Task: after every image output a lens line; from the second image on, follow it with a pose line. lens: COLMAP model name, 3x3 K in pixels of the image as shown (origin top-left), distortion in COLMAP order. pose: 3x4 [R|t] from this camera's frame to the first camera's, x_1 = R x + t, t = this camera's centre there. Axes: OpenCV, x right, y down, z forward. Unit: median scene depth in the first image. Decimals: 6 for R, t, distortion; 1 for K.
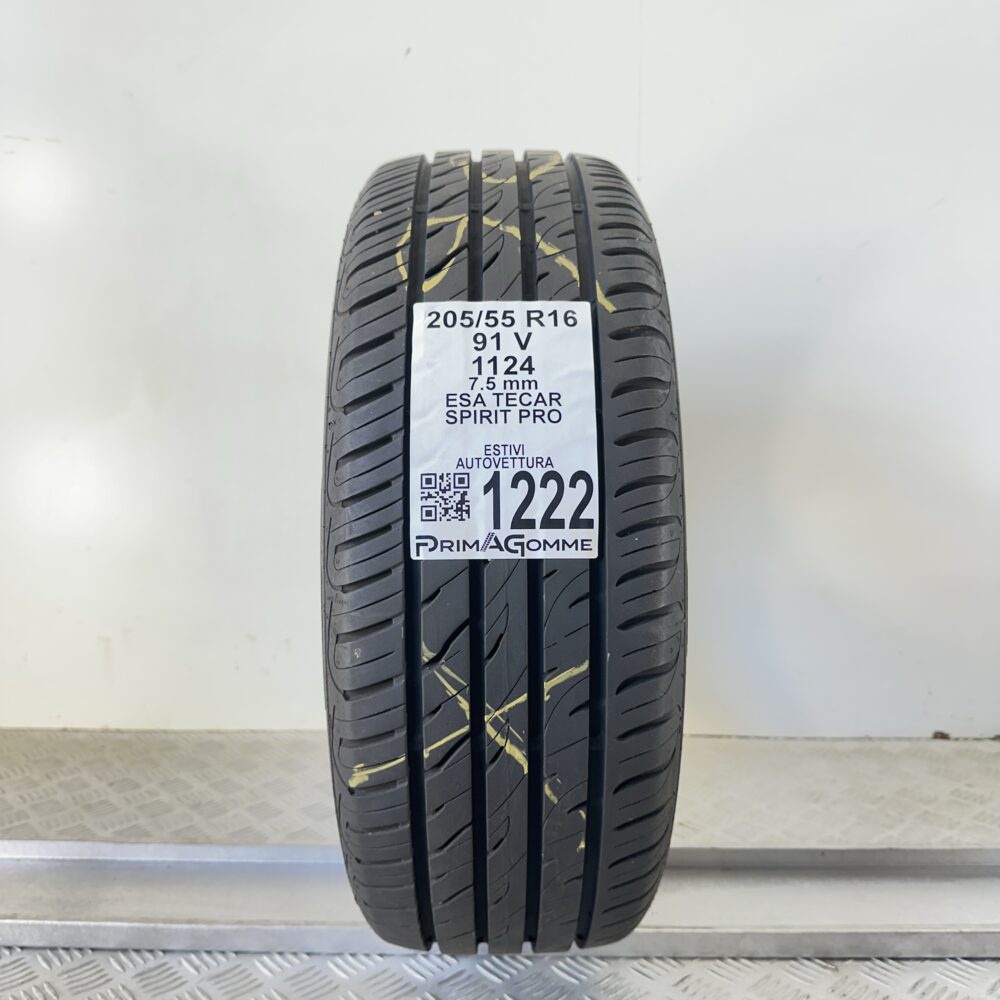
lens RADIAL K [[986.6, 0, 505.3], [0, 986.6, 503.5], [0, 0, 1]] dist [-0.015027, 0.000000]
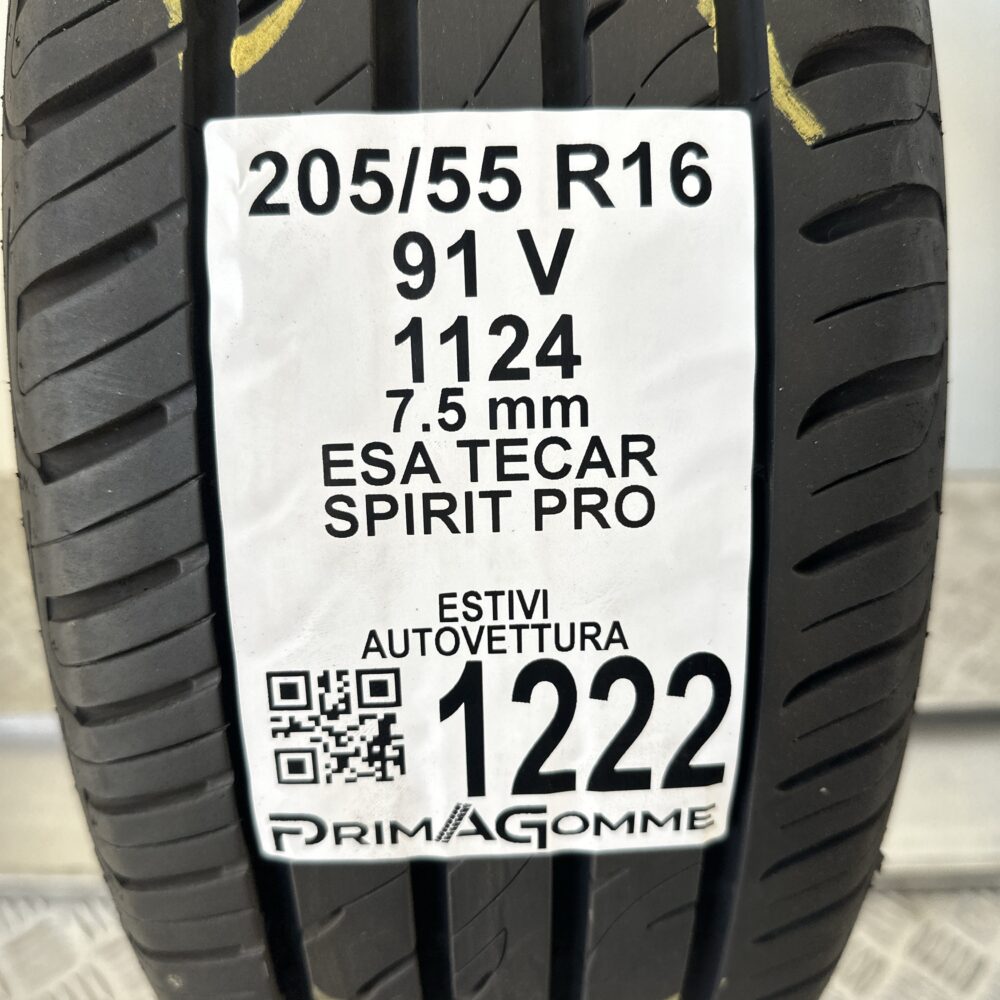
lens RADIAL K [[986.6, 0, 503.1], [0, 986.6, 500.6], [0, 0, 1]] dist [-0.015027, 0.000000]
pose [[0.999613, -0.014711, 0.023600, -0.005405], [0.002658, 0.895286, 0.445484, -0.247021], [-0.027683, -0.445249, 0.894979, 0.691567]]
